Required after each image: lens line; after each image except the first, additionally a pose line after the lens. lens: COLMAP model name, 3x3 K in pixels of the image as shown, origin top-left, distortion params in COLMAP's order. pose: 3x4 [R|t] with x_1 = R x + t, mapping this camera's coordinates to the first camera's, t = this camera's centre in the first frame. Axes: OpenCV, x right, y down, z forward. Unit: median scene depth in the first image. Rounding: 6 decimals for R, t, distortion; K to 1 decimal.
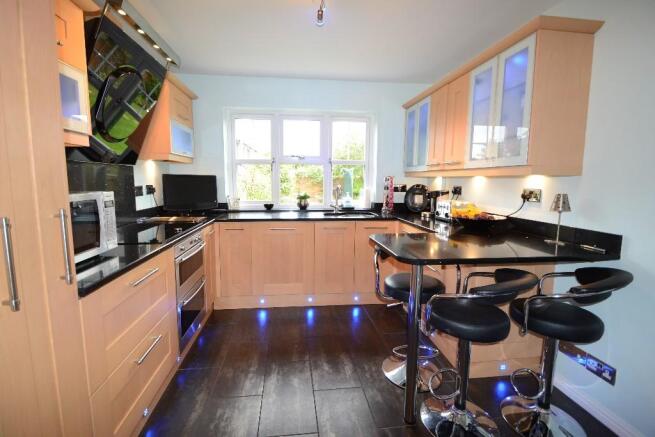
lens RADIAL K [[295.1, 0, 321.5], [0, 295.1, 216.0], [0, 0, 1]] dist [0.004853, -0.000422]
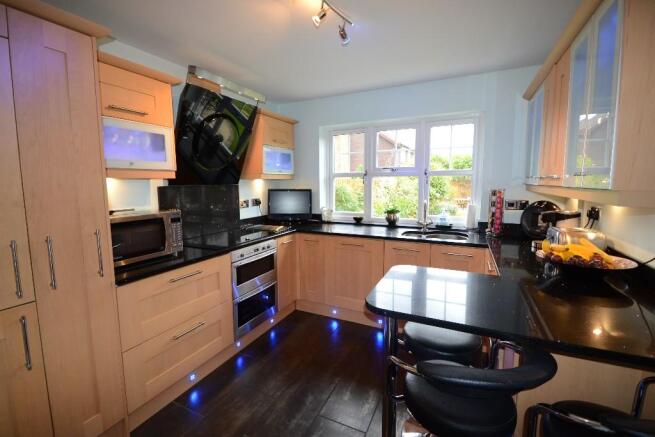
lens RADIAL K [[295.1, 0, 320.9], [0, 295.1, 214.9], [0, 0, 1]] dist [0.004853, -0.000422]
pose [[0.838121, 0.046330, -0.543514, 0.266752], [-0.052068, 0.998632, 0.004835, -0.046466], [0.542994, 0.024247, 0.839386, 0.084921]]
